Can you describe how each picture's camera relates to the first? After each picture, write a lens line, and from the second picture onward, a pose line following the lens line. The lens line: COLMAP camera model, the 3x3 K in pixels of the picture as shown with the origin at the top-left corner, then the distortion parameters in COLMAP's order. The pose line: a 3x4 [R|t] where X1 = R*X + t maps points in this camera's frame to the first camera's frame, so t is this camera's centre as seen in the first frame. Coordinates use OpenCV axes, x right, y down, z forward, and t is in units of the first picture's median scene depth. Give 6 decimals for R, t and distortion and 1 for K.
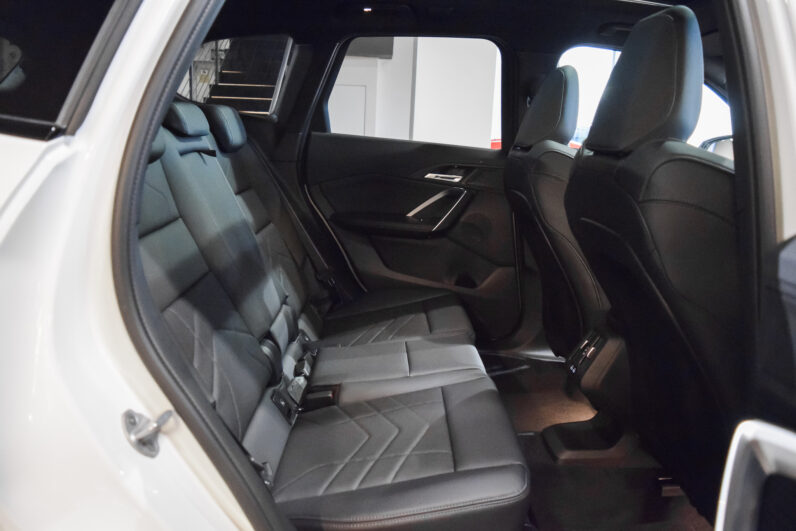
lens RADIAL K [[620.9, 0, 398.0], [0, 620.9, 265.5], [0, 0, 1]] dist [-0.104056, 0.037436]
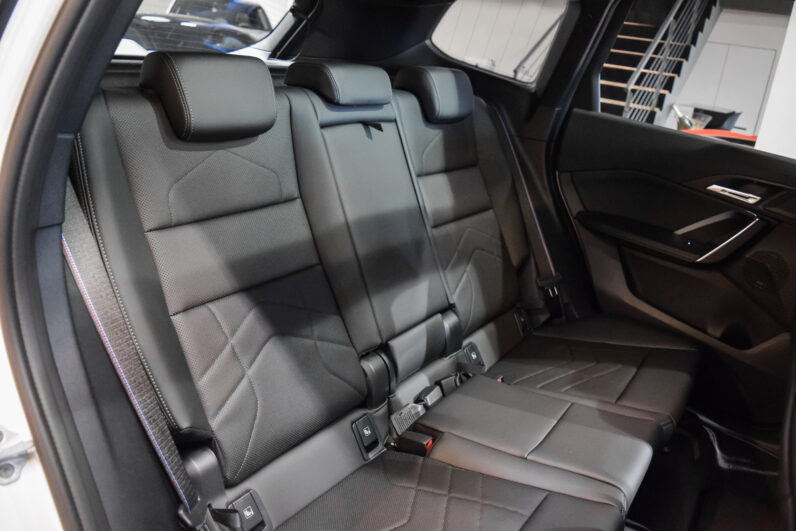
lens RADIAL K [[620.9, 0, 398.0], [0, 620.9, 265.5], [0, 0, 1]] dist [-0.104056, 0.037436]
pose [[0.809420, 0.246425, -0.533023, 0.169593], [-0.201667, 0.969134, 0.141807, -0.090218], [0.551516, -0.007288, 0.834133, 0.210547]]
